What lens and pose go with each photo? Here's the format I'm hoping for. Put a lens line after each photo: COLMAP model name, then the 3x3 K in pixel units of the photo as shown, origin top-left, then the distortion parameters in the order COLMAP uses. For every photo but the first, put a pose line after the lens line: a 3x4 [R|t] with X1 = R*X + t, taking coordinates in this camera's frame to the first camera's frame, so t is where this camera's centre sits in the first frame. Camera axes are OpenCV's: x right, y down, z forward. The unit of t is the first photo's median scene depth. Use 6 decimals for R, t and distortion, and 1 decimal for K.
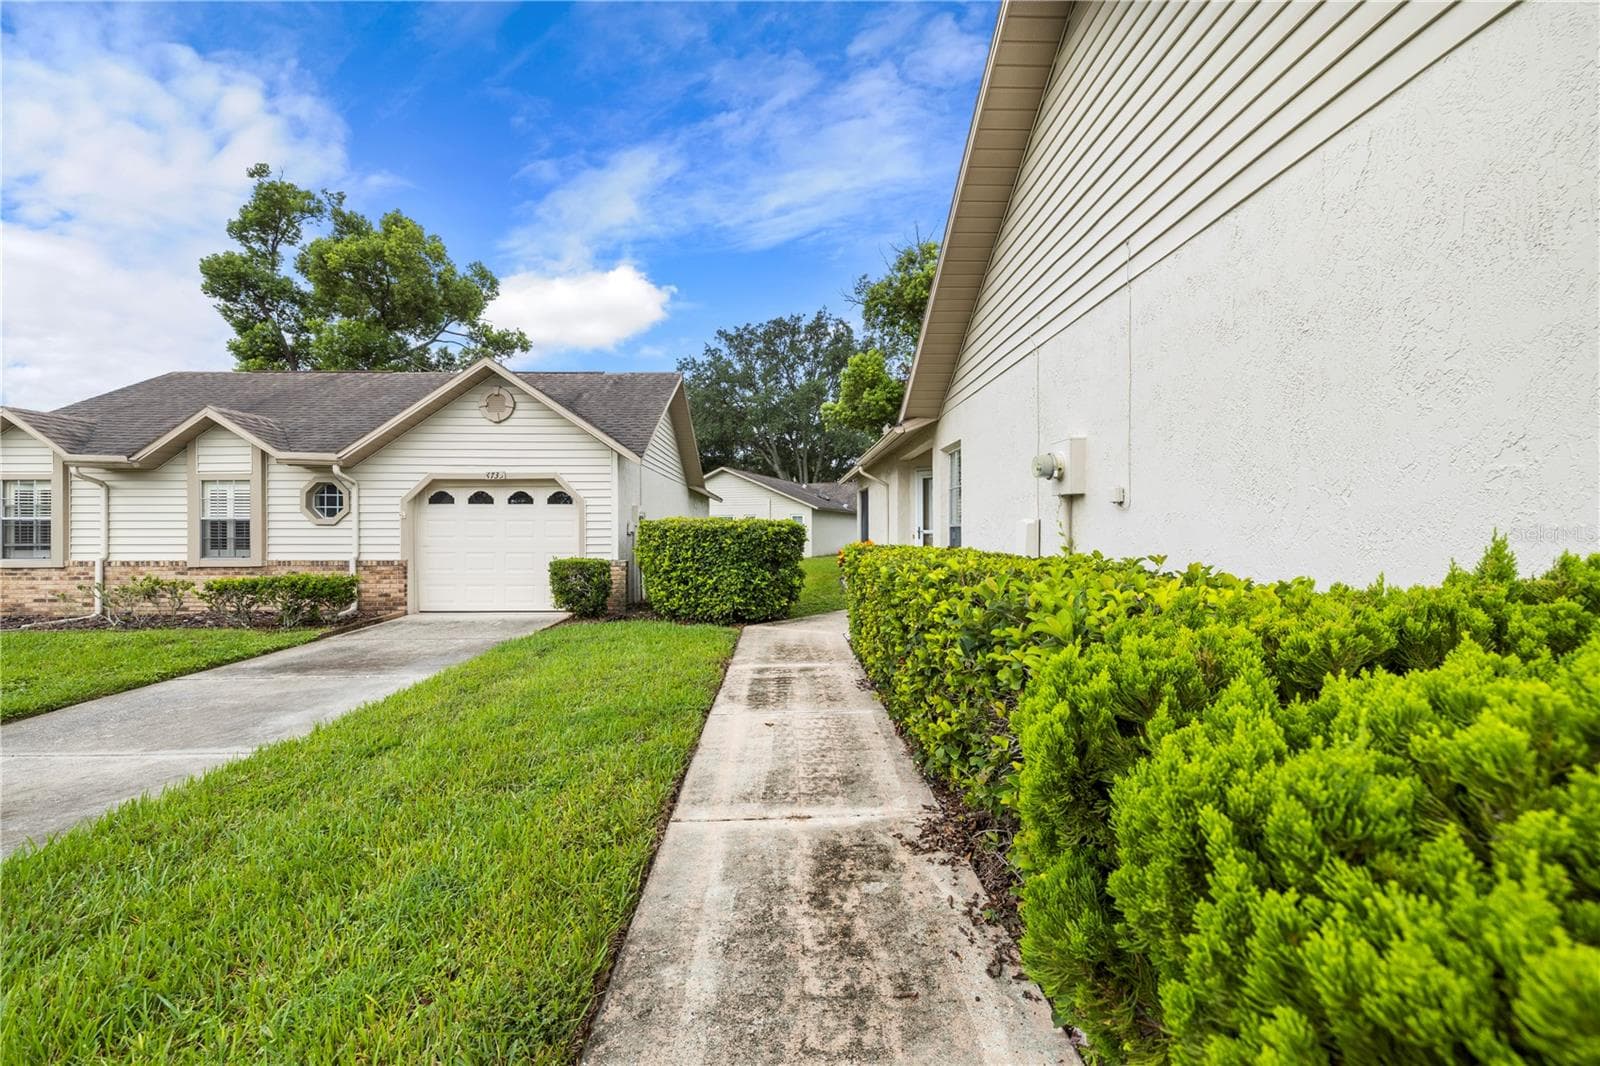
lens RADIAL K [[674.1, 0, 800.0], [0, 674.1, 533.0], [0, 0, 1]] dist [-0.001816, 0.000033]
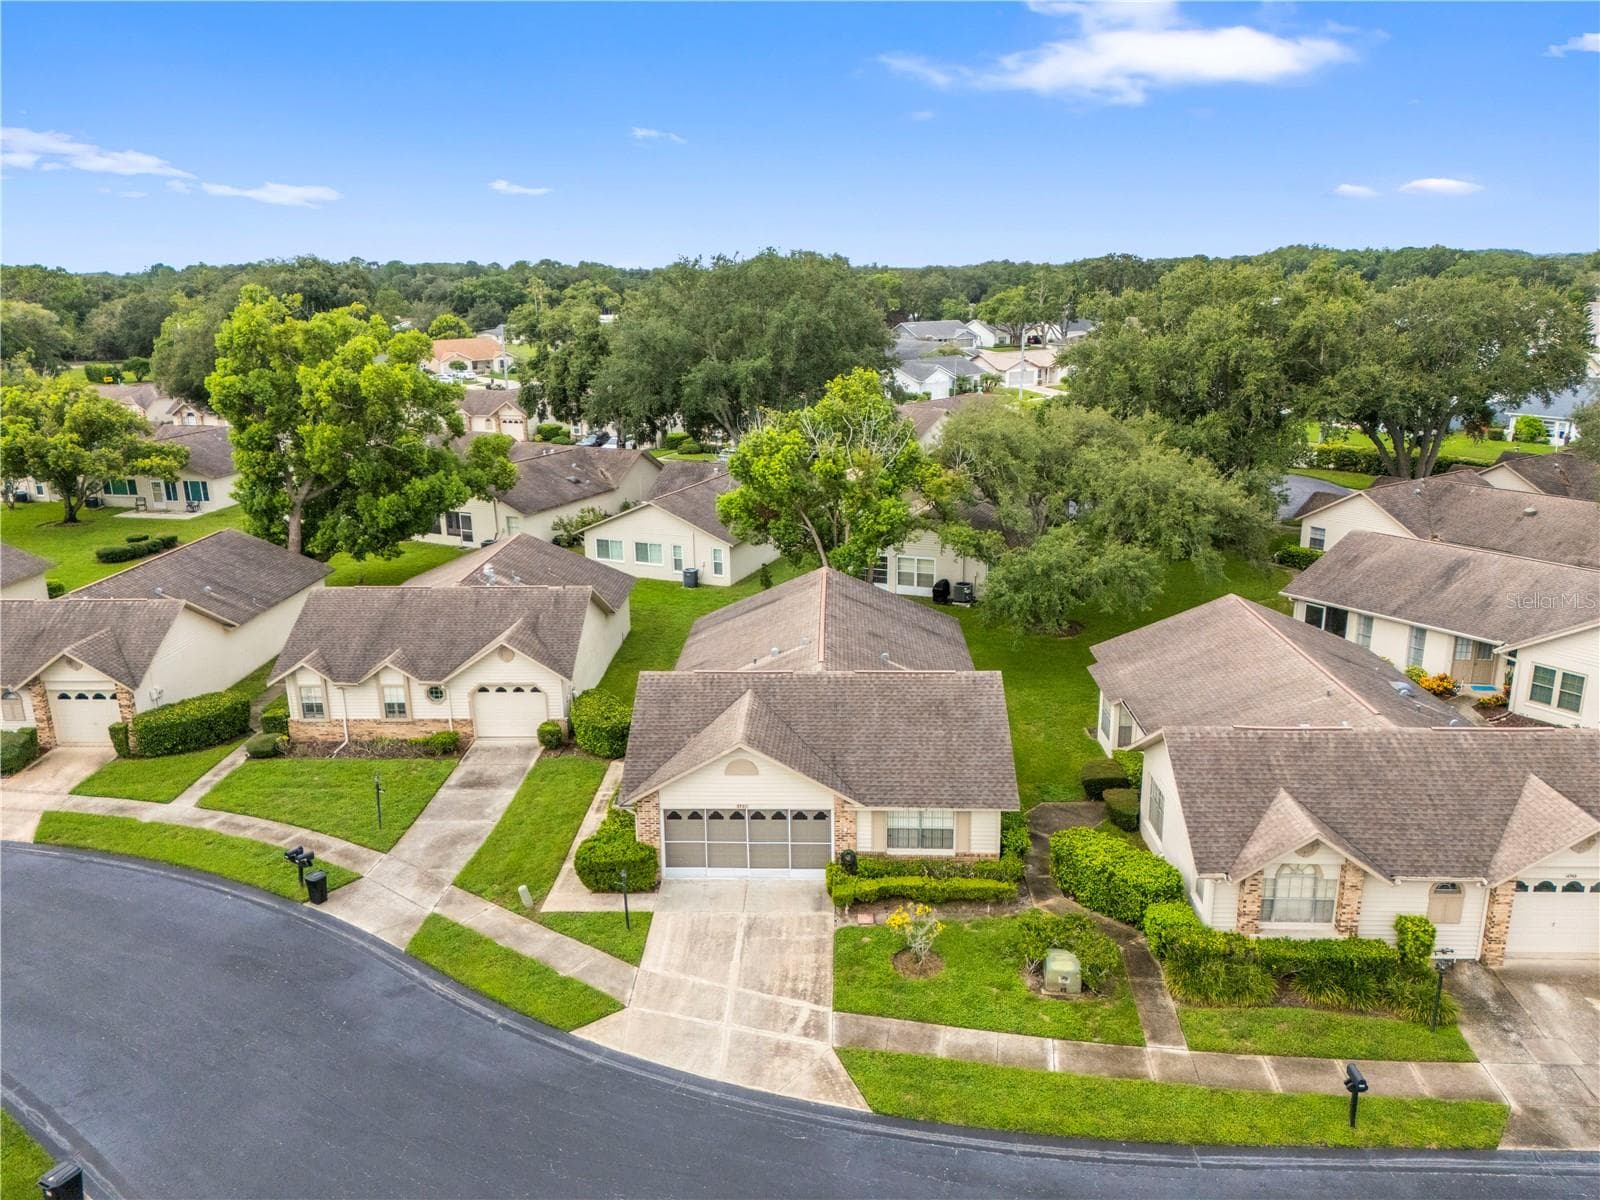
lens RADIAL K [[1175.1, 0, 800.0], [0, 1175.1, 600.0], [0, 0, 1]] dist [0.078660, -0.069559]
pose [[0.998056, 0.007865, -0.061829, 0.763265], [0.008885, 0.963921, 0.266041, -1.381730], [0.061690, -0.266073, 0.961977, -2.648110]]
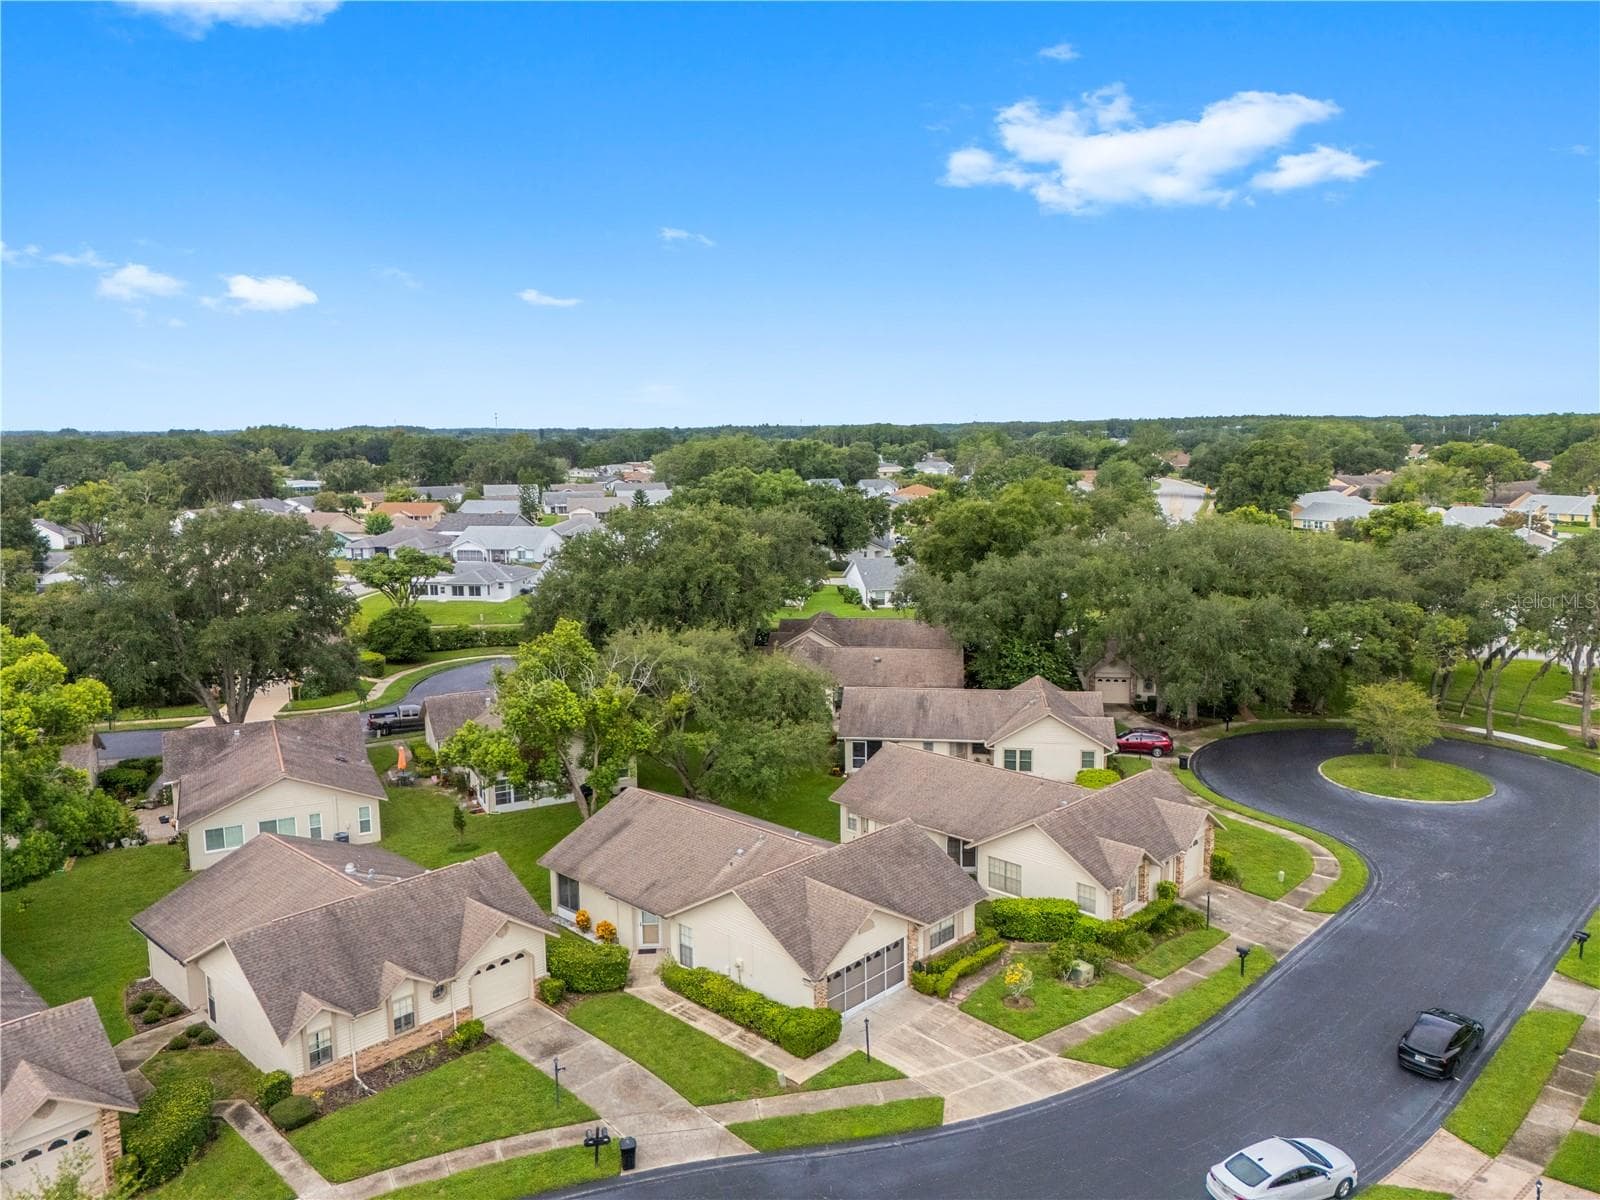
lens RADIAL K [[1175.1, 0, 800.0], [0, 1175.1, 600.0], [0, 0, 1]] dist [0.078660, -0.069559]
pose [[0.709787, -0.107478, 0.696169, -2.471178], [0.010930, 0.989853, 0.141674, -1.910640], [-0.704331, -0.092950, 0.703760, -2.582718]]
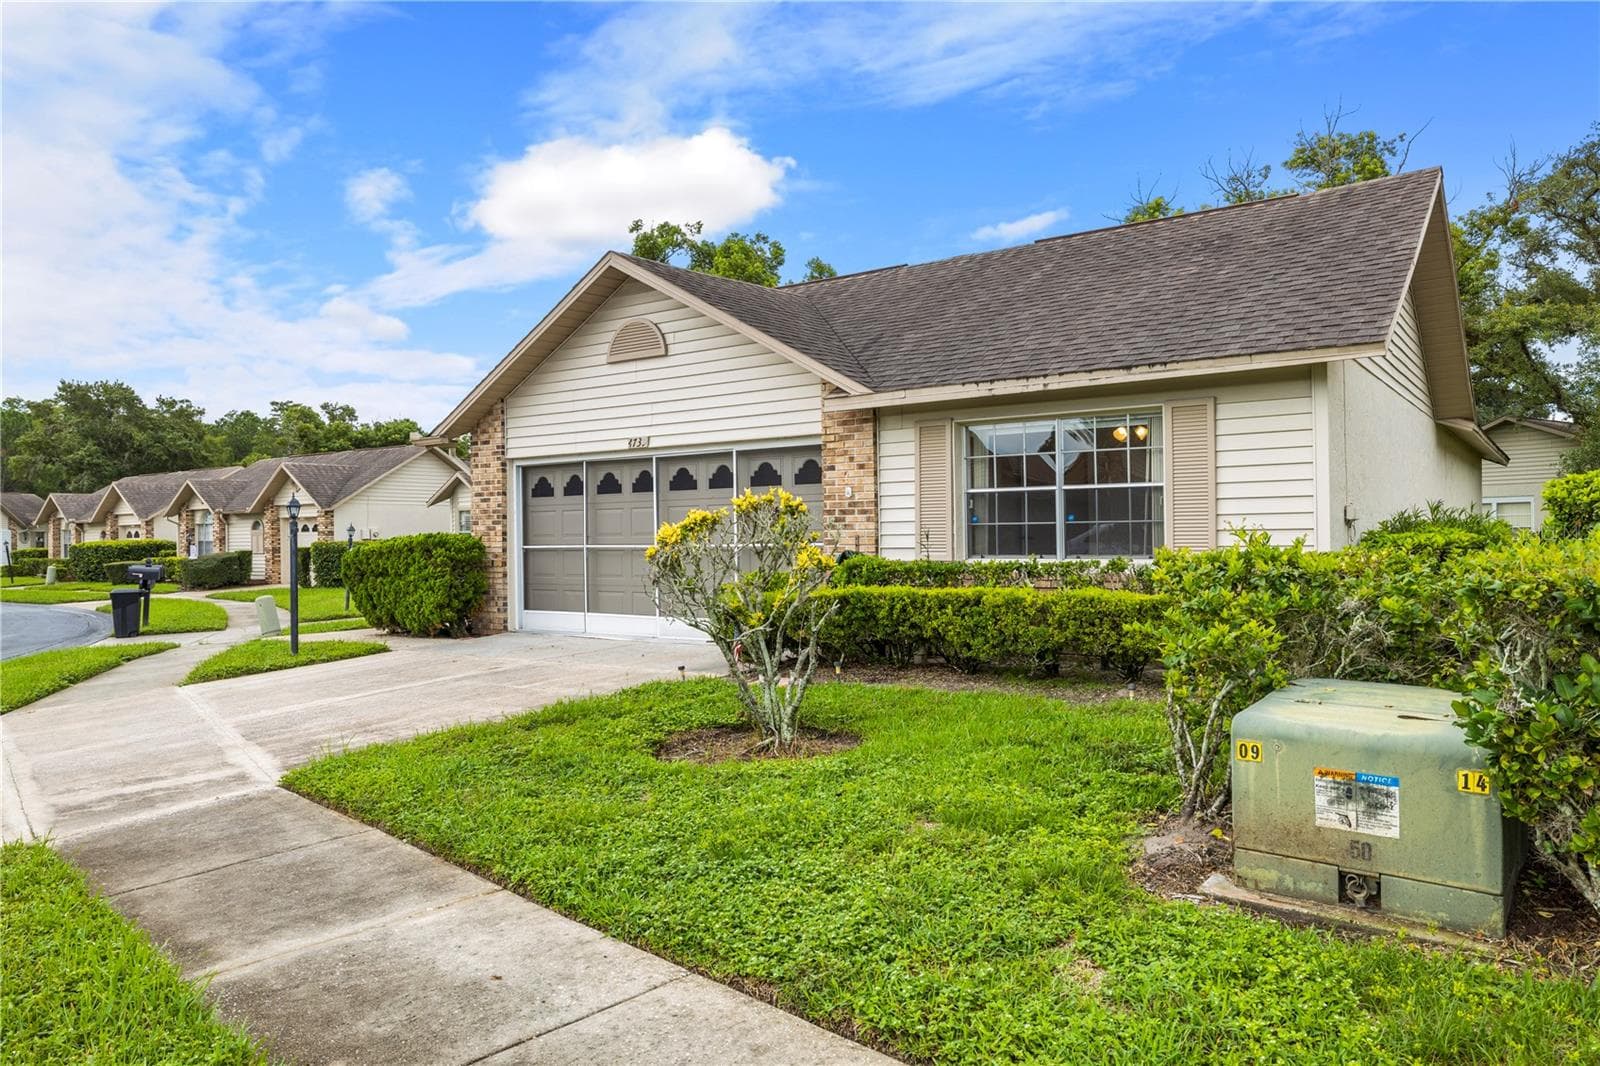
lens RADIAL K [[1081.4, 0, 800.0], [0, 1081.4, 533.0], [0, 0, 1]] dist [0.000491, -0.000007]
pose [[0.798996, -0.011730, -0.601221, 1.241028], [0.011102, 0.999927, -0.004755, 0.004514], [0.601233, -0.002876, 0.799068, -0.740731]]
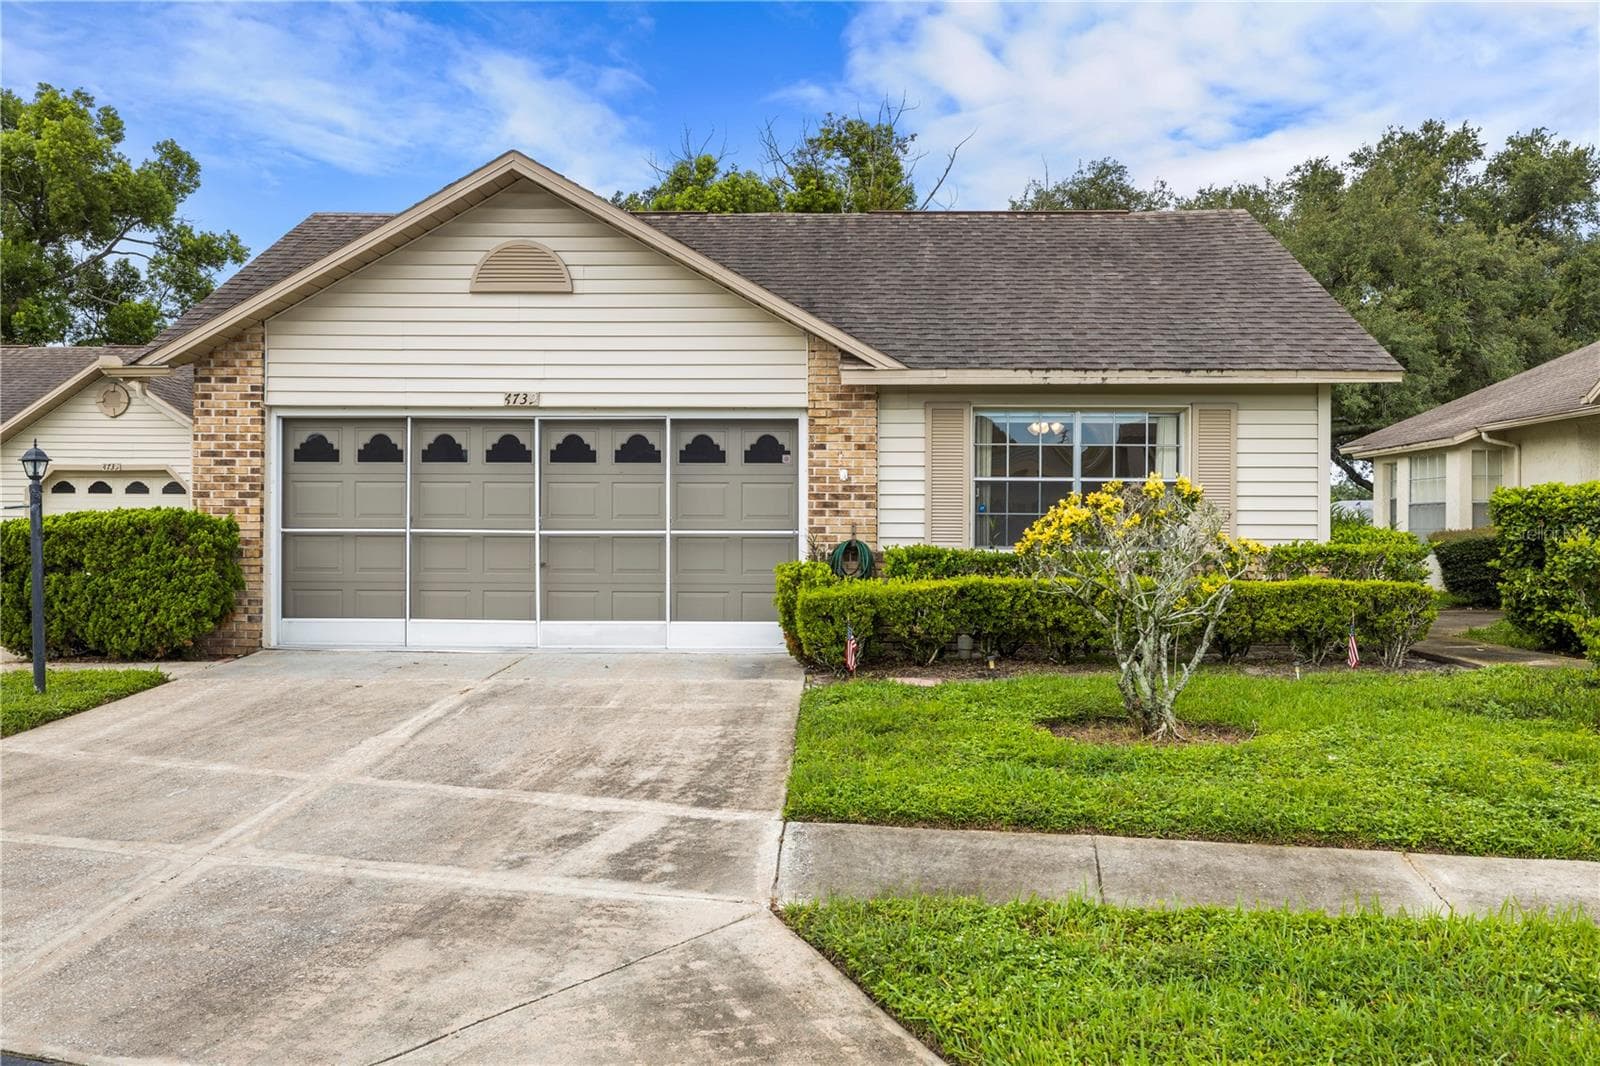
lens RADIAL K [[1327.7, 0, 800.0], [0, 1327.7, 533.0], [0, 0, 1]] dist [-0.003976, 0.010259]
pose [[0.998726, 0.005950, -0.050107, 0.718079], [-0.005913, 0.999982, 0.000884, 0.010002], [0.050112, -0.000587, 0.998743, -1.008107]]
